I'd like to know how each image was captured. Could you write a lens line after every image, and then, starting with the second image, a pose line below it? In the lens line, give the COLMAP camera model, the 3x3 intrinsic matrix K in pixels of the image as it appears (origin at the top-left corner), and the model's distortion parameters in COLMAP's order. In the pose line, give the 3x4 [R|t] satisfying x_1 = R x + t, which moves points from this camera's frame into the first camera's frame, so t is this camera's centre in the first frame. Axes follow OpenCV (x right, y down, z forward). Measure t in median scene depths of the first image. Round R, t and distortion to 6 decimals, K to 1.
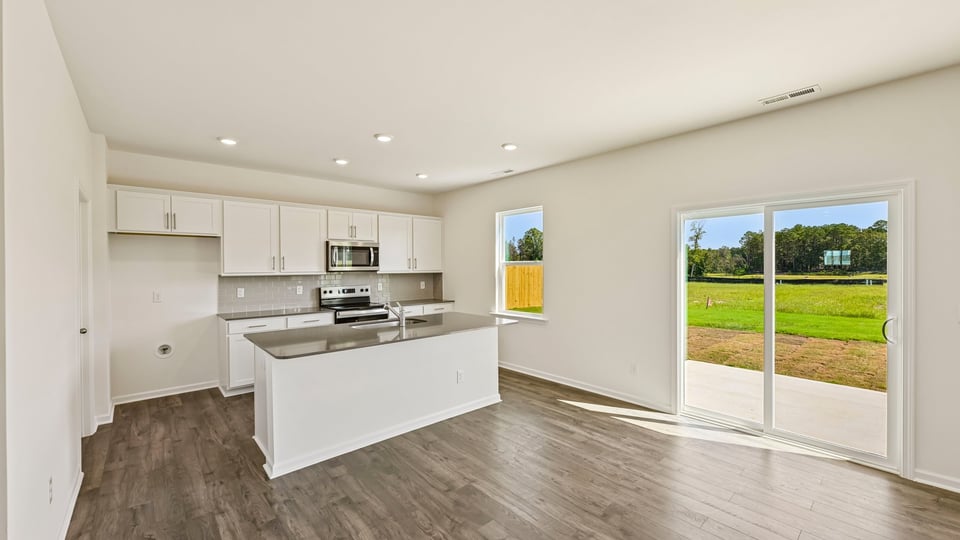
lens RADIAL K [[380.2, 0, 483.7], [0, 380.2, 272.0], [0, 0, 1]] dist [-0.003167, -0.000621]
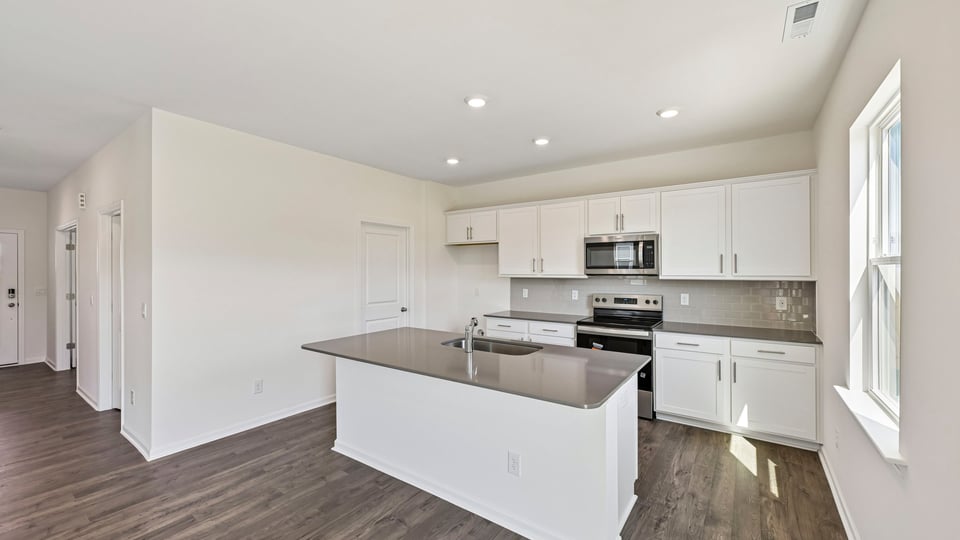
lens RADIAL K [[380.2, 0, 482.6], [0, 380.2, 265.9], [0, 0, 1]] dist [-0.003167, -0.000621]
pose [[0.222583, -0.007959, -0.974881, 0.378535], [-0.014616, 0.999827, -0.011499, -0.008277], [0.974804, 0.016808, 0.222428, 0.646094]]
